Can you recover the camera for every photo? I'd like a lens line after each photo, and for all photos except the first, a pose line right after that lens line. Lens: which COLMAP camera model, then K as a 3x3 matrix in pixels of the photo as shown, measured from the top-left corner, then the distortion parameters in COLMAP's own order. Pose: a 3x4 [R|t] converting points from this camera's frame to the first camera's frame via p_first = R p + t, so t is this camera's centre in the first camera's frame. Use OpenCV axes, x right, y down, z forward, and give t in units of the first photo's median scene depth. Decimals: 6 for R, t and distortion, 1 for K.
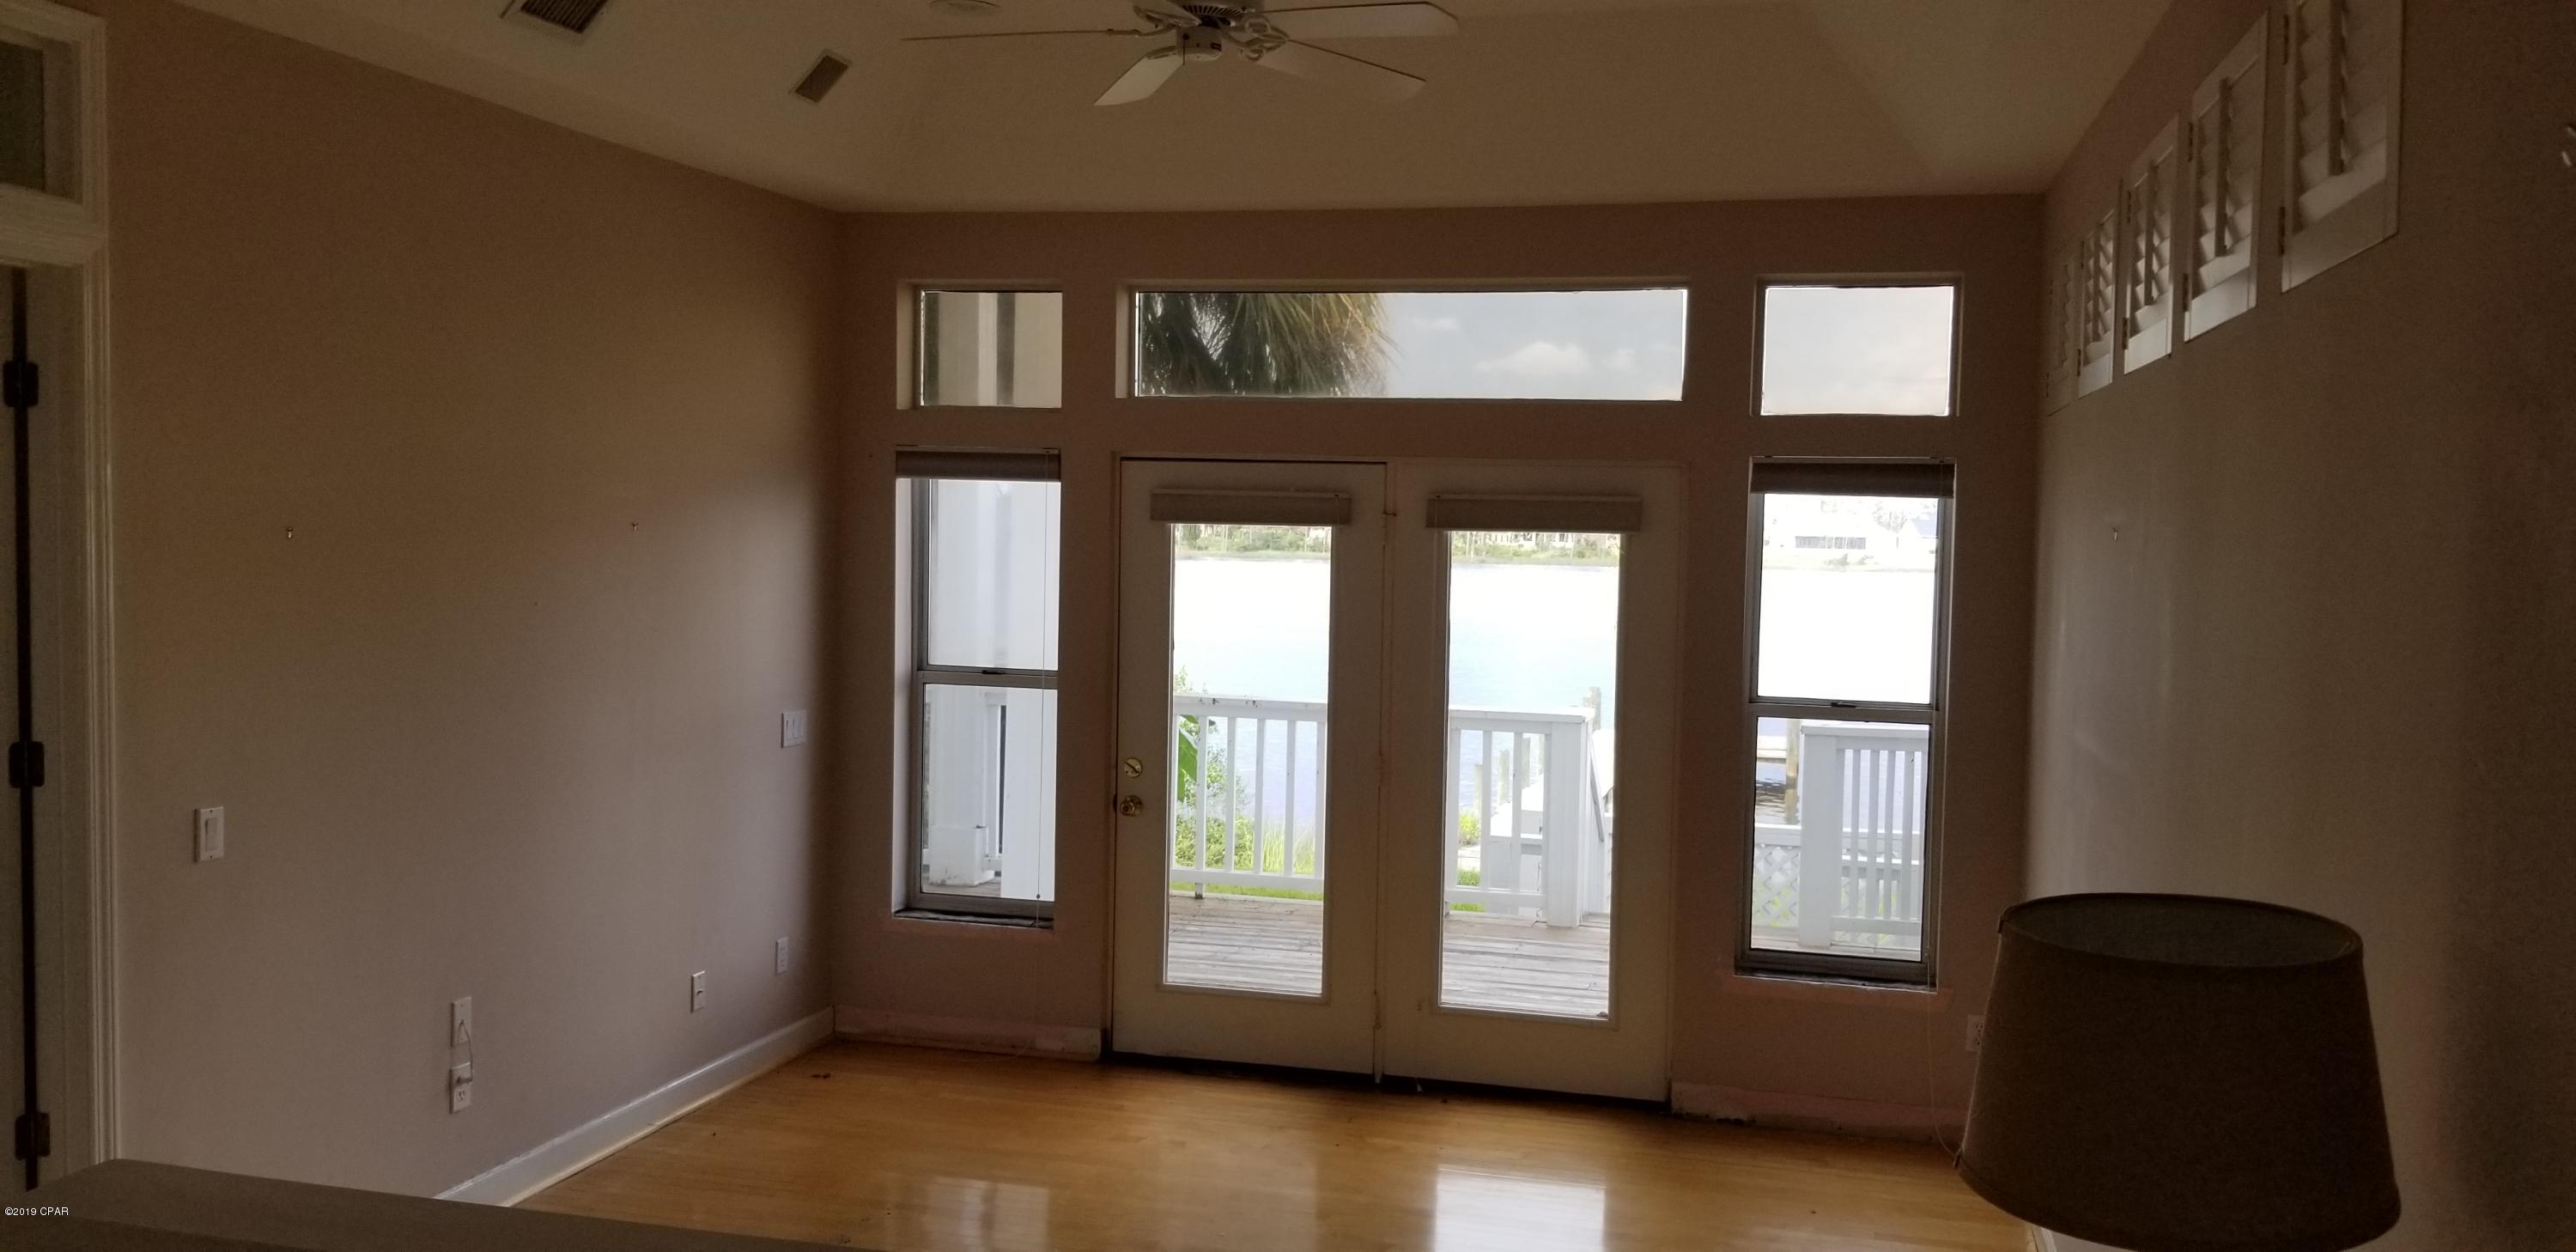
lens RADIAL K [[2097.5, 0, 1329.5], [0, 2097.5, 644.9], [0, 0, 1]] dist [0.125078, -0.271384]
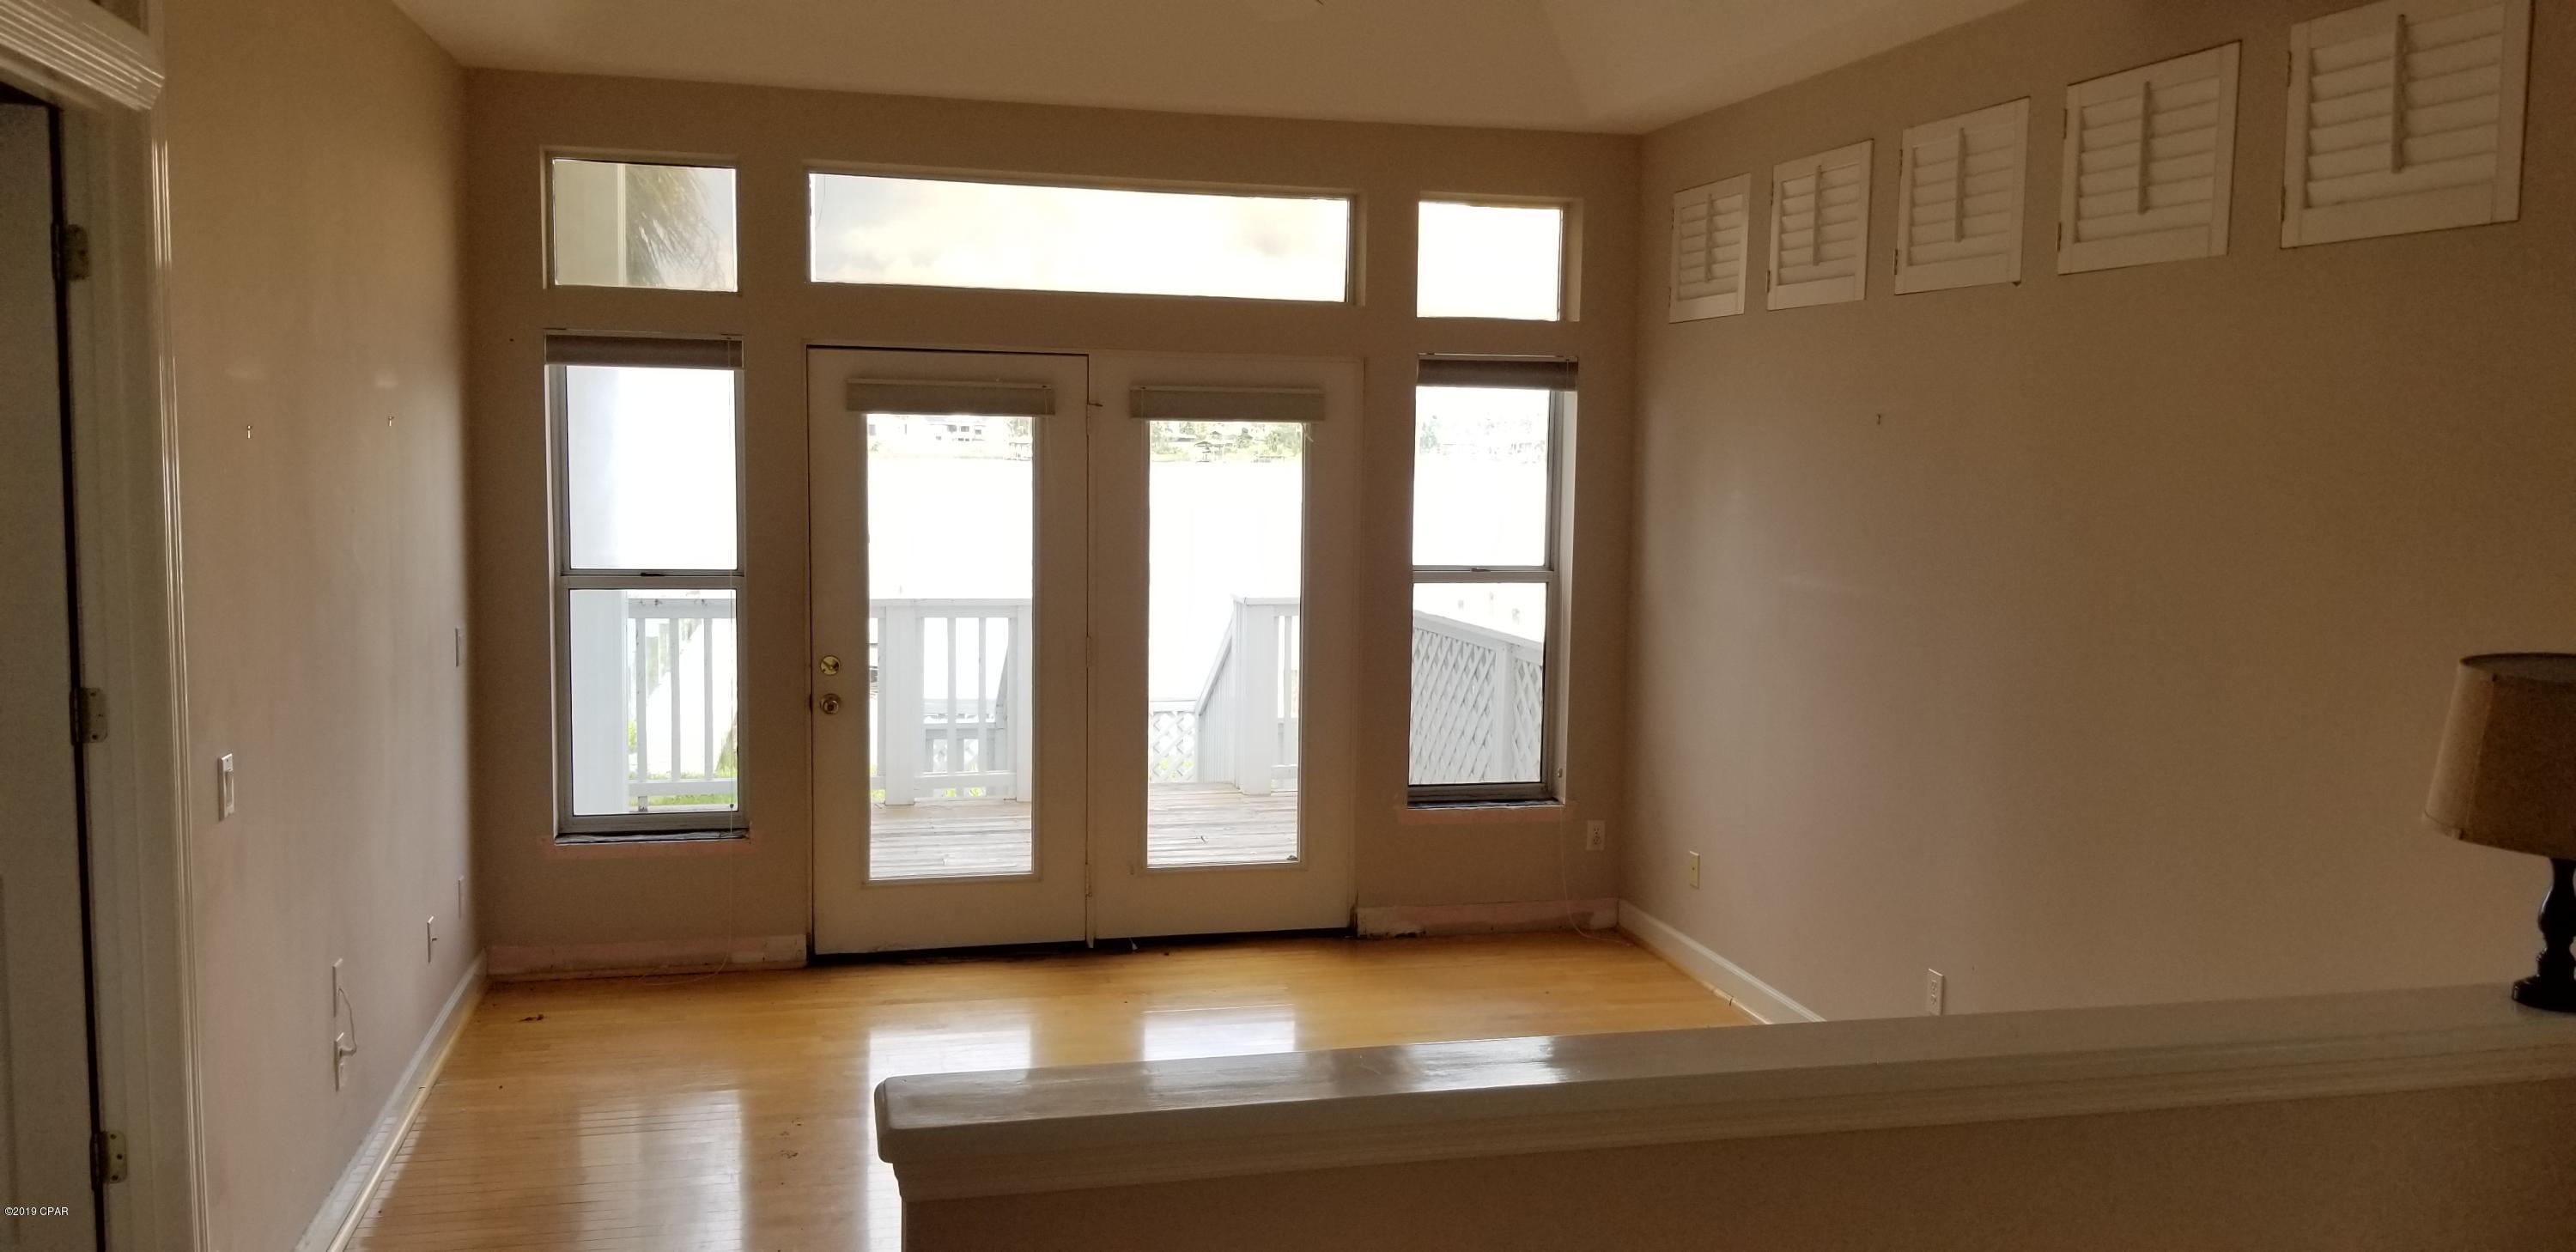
lens RADIAL K [[2097.5, 0, 1329.5], [0, 2097.5, 644.9], [0, 0, 1]] dist [0.125078, -0.271384]
pose [[0.869184, -0.058686, 0.490994, -0.383047], [0.032845, 0.997592, 0.061094, -0.003333], [-0.493397, -0.036975, 0.869018, 0.032899]]
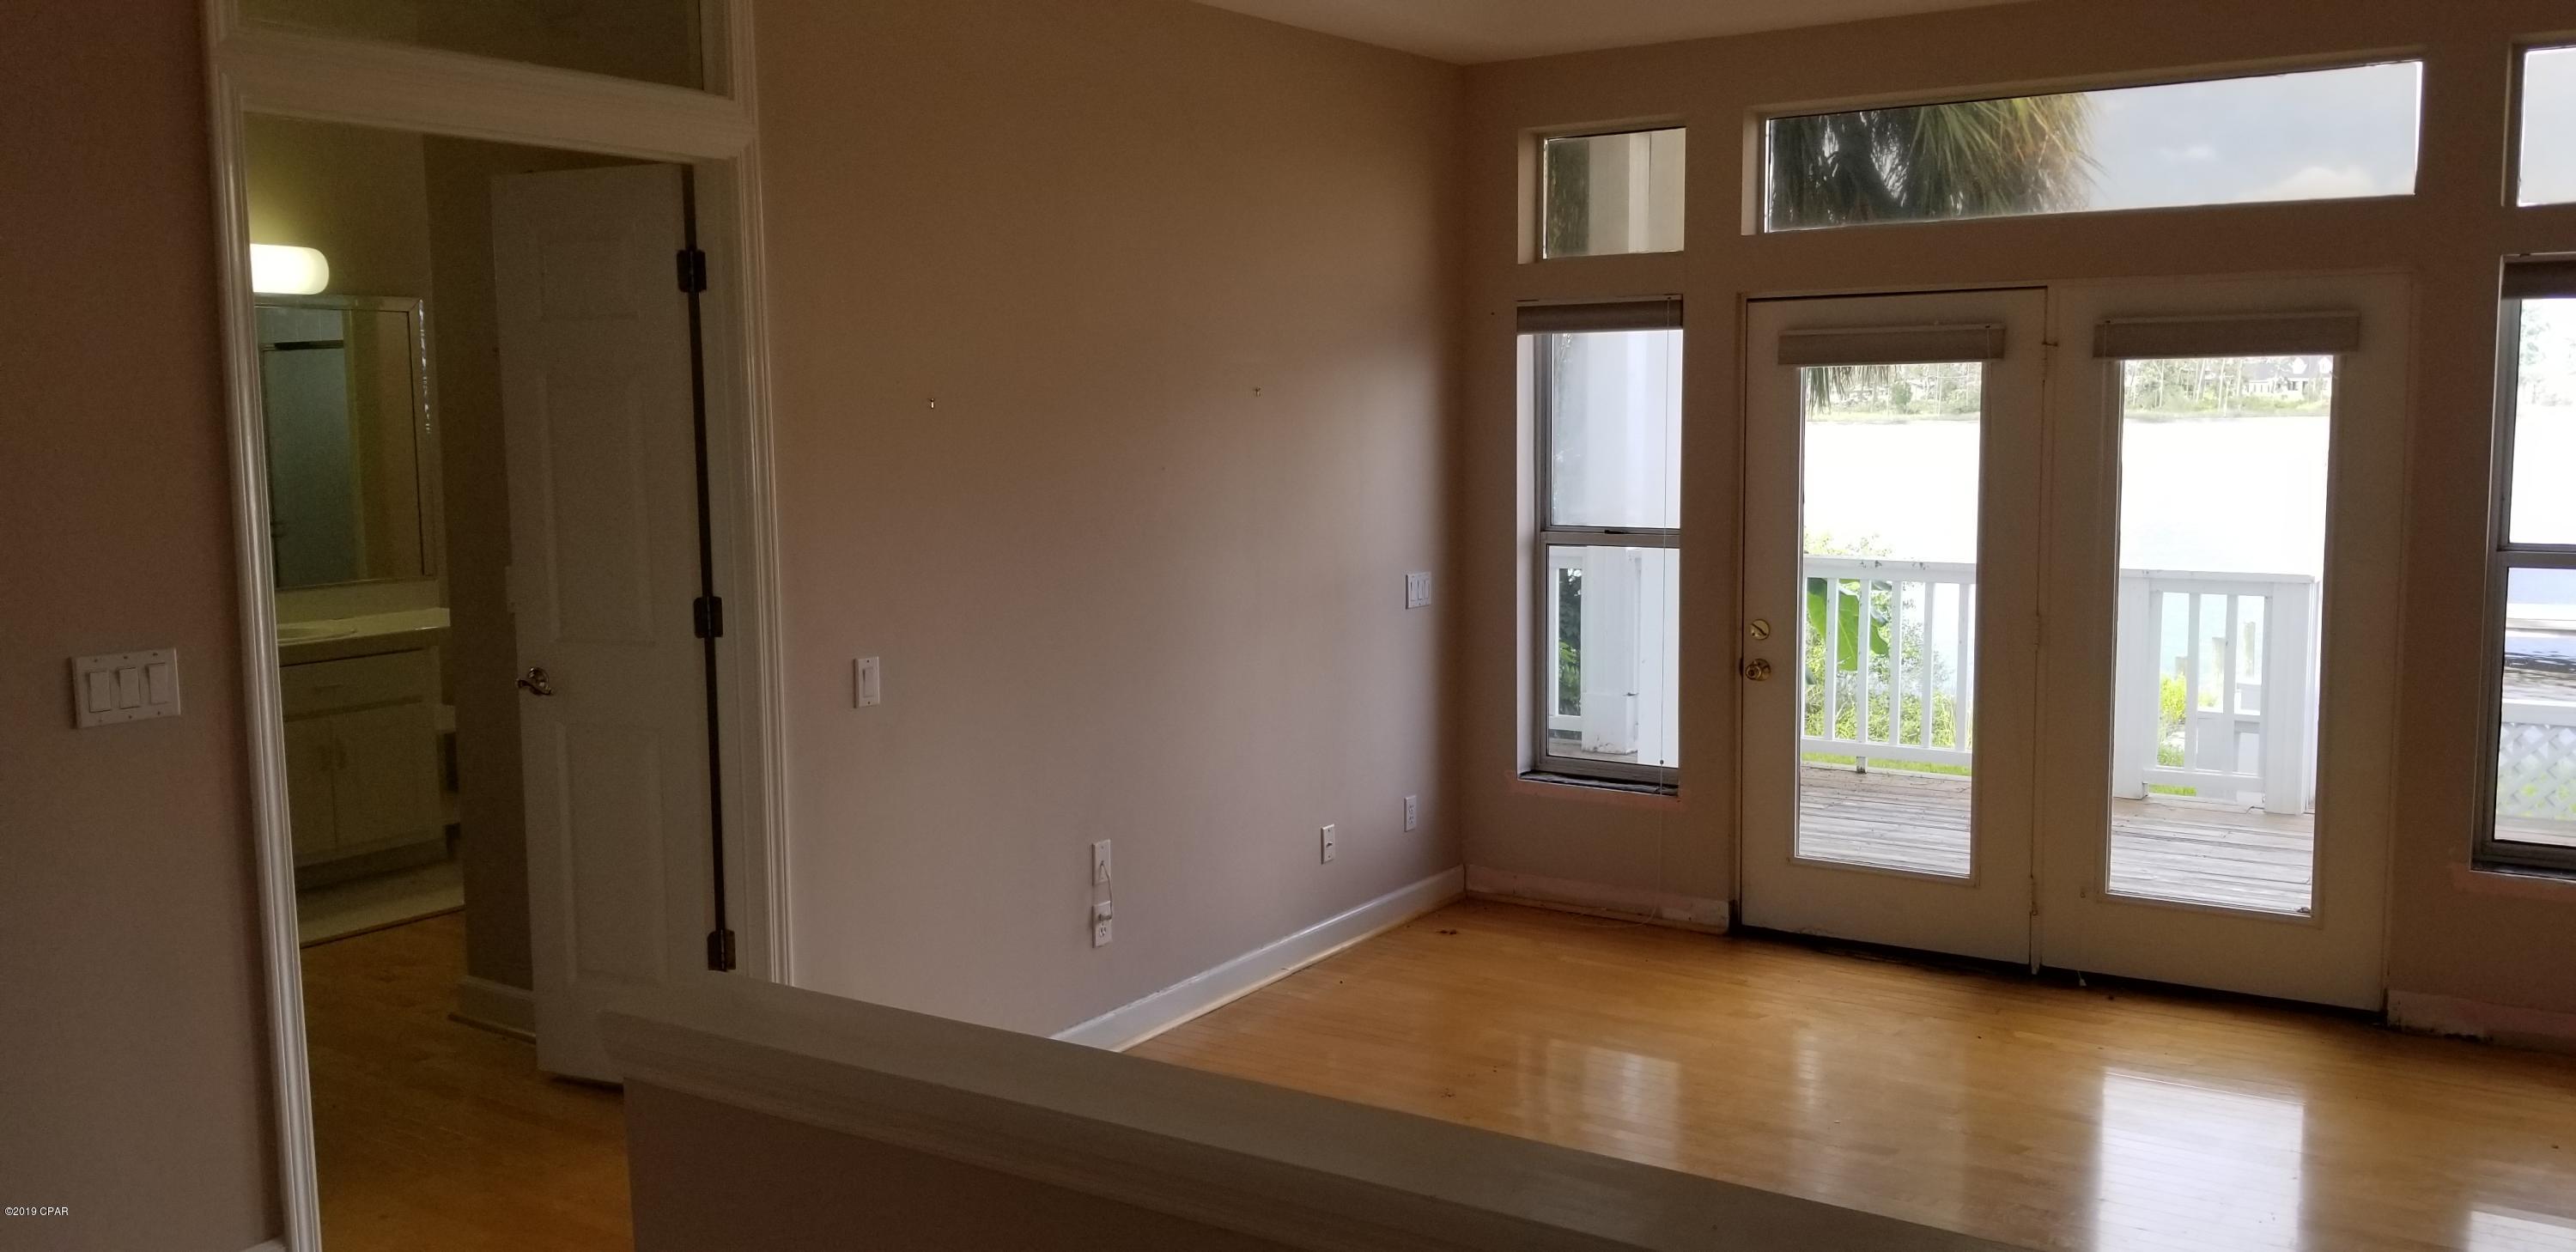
lens RADIAL K [[2097.5, 0, 1329.5], [0, 2097.5, 644.9], [0, 0, 1]] dist [0.125078, -0.271384]
pose [[0.944397, 0.002649, -0.328798, 0.036364], [0.016550, 0.998317, 0.055582, 0.009627], [0.328392, -0.057933, 0.942763, 0.042368]]
